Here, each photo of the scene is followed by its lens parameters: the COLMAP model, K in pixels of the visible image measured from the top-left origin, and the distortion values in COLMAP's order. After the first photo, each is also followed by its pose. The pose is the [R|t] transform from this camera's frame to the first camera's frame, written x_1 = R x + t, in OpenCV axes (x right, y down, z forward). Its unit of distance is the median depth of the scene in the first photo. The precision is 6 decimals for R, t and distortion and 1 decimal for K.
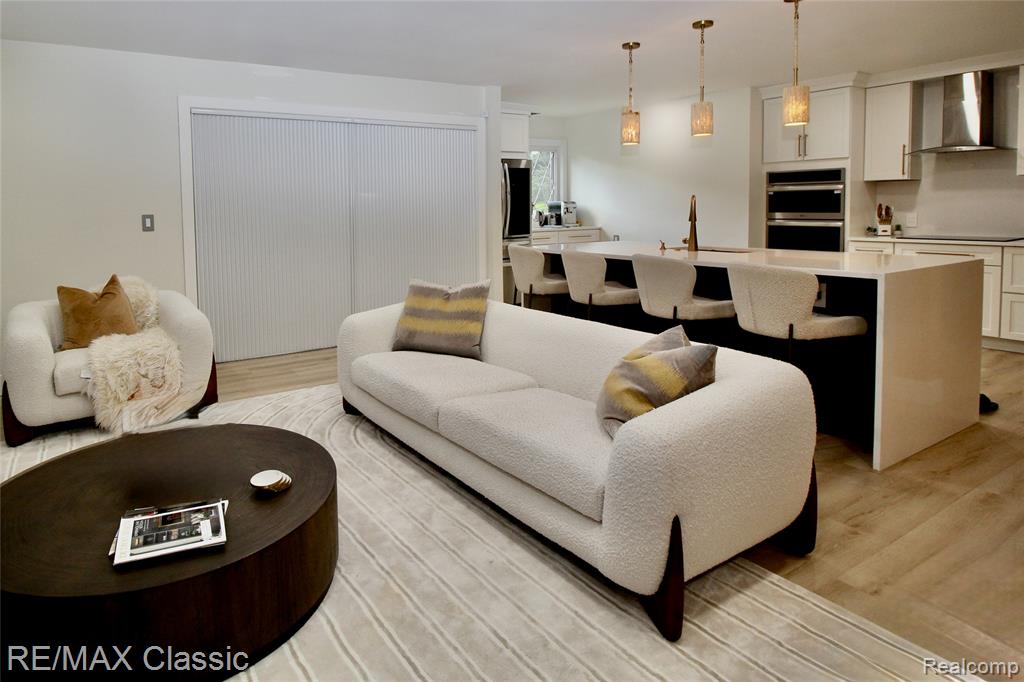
lens RADIAL K [[582.4, 0, 421.1], [0, 582.4, 238.8], [0, 0, 1]] dist [-0.019637, -0.001732]
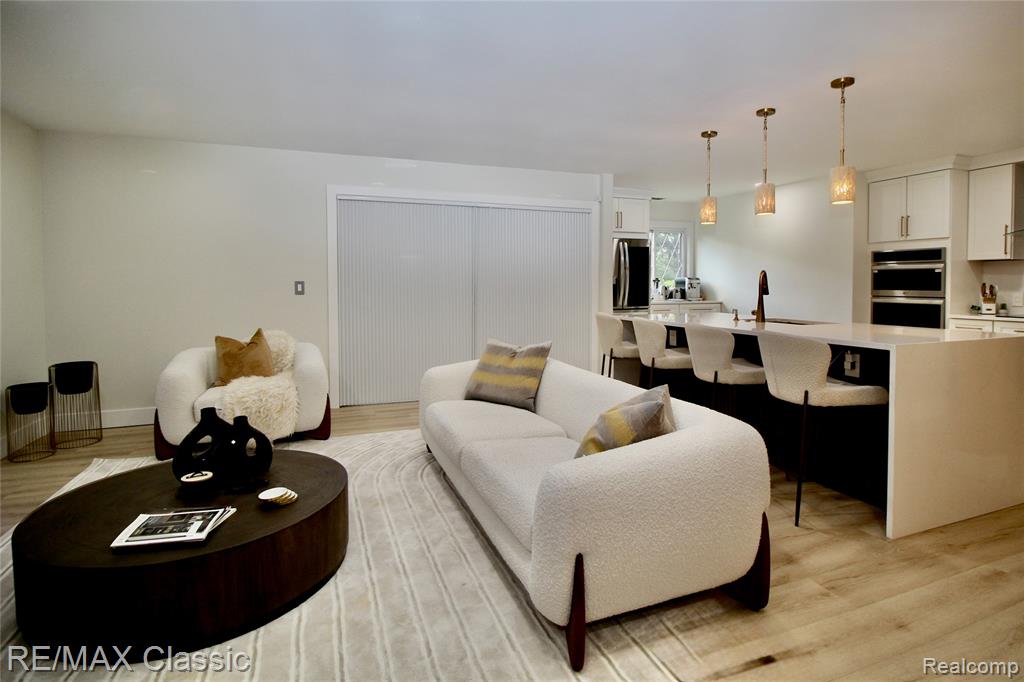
lens RADIAL K [[507.1, 0, 525.0], [0, 507.1, 298.5], [0, 0, 1]] dist [-0.015385, -0.003565]
pose [[0.989724, 0.020331, -0.141539, 0.190865], [-0.023643, 0.999484, -0.021758, 0.009047], [0.141024, 0.024881, 0.989694, 0.012985]]
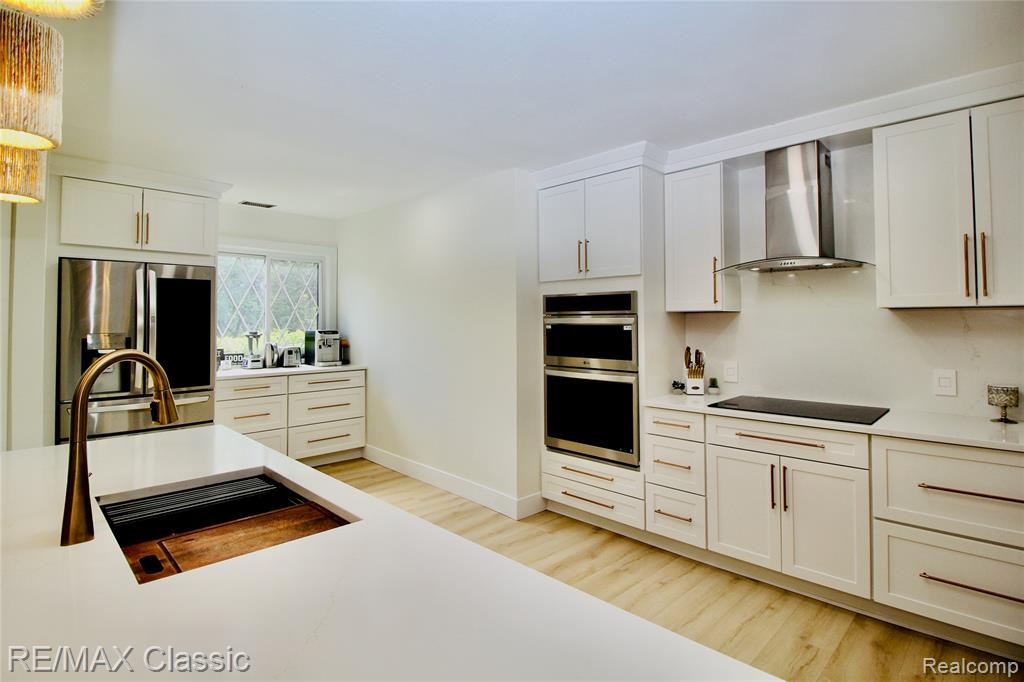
lens RADIAL K [[507.1, 0, 489.3], [0, 507.1, 306.1], [0, 0, 1]] dist [-0.015385, -0.003565]
pose [[0.969497, 0.022612, 0.244059, 0.708149], [-0.000741, 0.996002, -0.089332, -0.089427], [-0.245103, 0.086426, 0.965637, 0.800572]]
